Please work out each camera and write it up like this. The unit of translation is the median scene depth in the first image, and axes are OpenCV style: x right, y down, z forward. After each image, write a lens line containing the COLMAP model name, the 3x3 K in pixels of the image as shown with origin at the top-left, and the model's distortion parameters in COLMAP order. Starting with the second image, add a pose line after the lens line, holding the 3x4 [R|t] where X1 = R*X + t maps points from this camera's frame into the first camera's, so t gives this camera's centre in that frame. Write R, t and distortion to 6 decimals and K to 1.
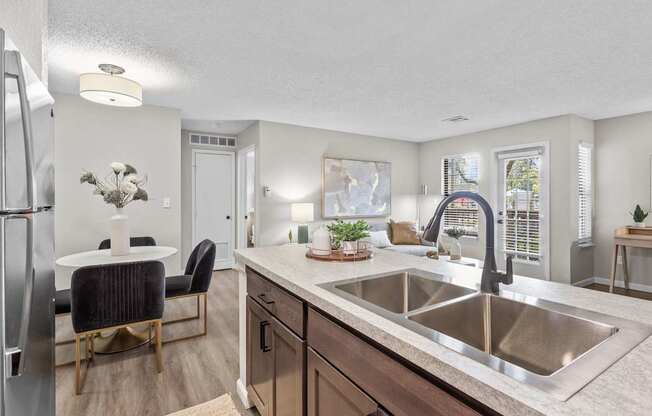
lens RADIAL K [[313.8, 0, 325.9], [0, 313.8, 203.9], [0, 0, 1]] dist [0.000523, 0.001292]
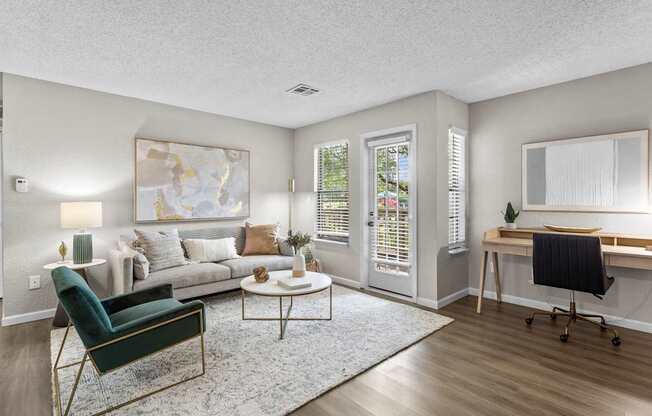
lens RADIAL K [[313.8, 0, 327.2], [0, 313.8, 207.1], [0, 0, 1]] dist [0.000523, 0.001292]
pose [[0.982196, -0.004996, 0.187791, 0.292708], [0.003601, 0.999963, 0.007769, 0.005879], [-0.187822, -0.006955, 0.982178, 0.218034]]
